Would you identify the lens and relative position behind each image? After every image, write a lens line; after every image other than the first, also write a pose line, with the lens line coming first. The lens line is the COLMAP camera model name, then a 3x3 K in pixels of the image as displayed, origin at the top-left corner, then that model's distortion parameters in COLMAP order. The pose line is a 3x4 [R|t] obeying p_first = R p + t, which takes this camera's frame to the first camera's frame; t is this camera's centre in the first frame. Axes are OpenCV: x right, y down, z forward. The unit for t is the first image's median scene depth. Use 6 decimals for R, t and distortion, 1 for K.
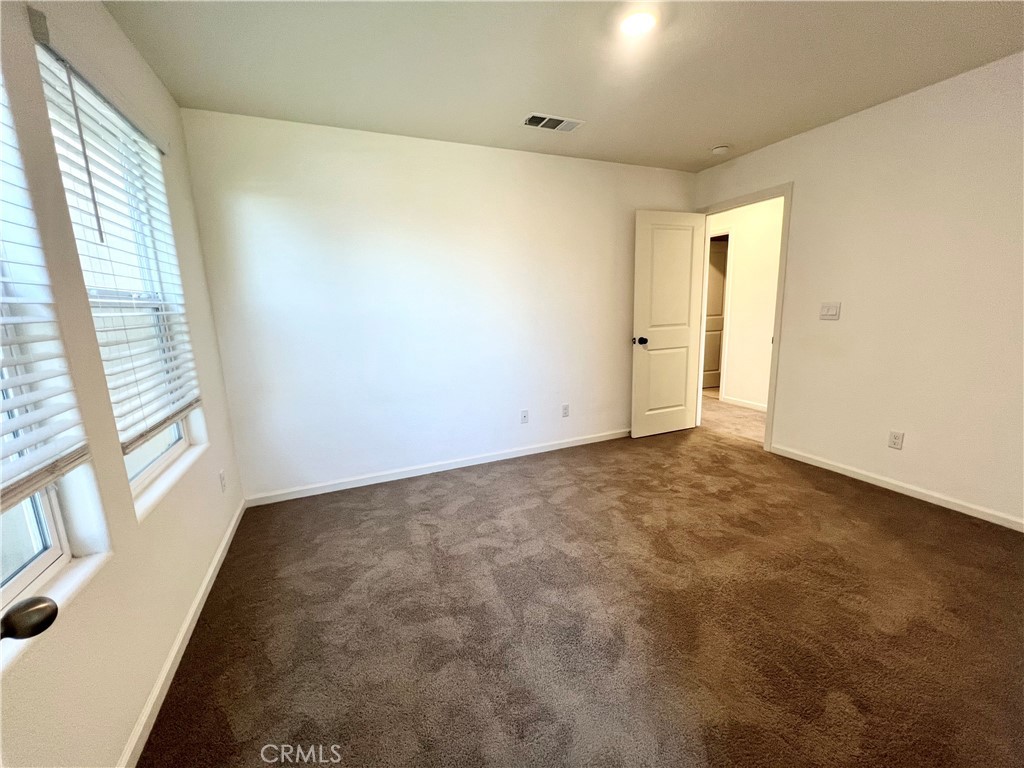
lens RADIAL K [[414.0, 0, 512.0], [0, 414.0, 384.0], [0, 0, 1]] dist [-0.000478, -0.000042]
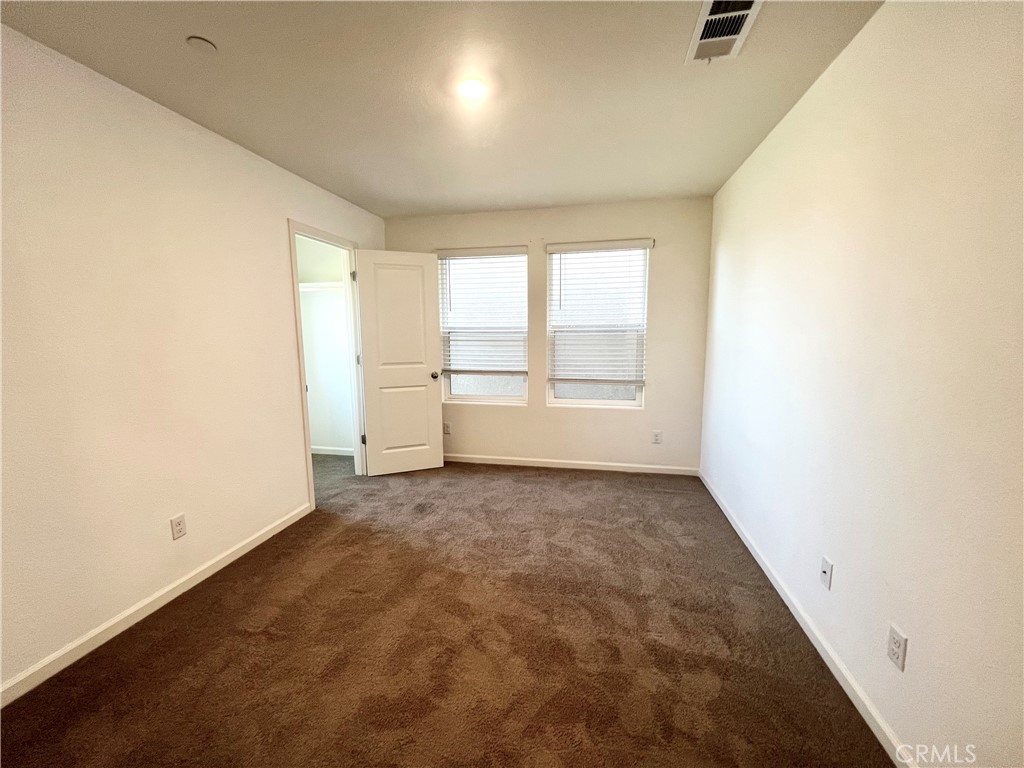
lens RADIAL K [[414.0, 0, 512.0], [0, 414.0, 384.0], [0, 0, 1]] dist [-0.000478, -0.000042]
pose [[-0.576444, 0.145212, -0.804131, 0.859364], [-0.129403, 0.955443, 0.265299, -0.303862], [0.806826, 0.256986, -0.531968, 1.305758]]
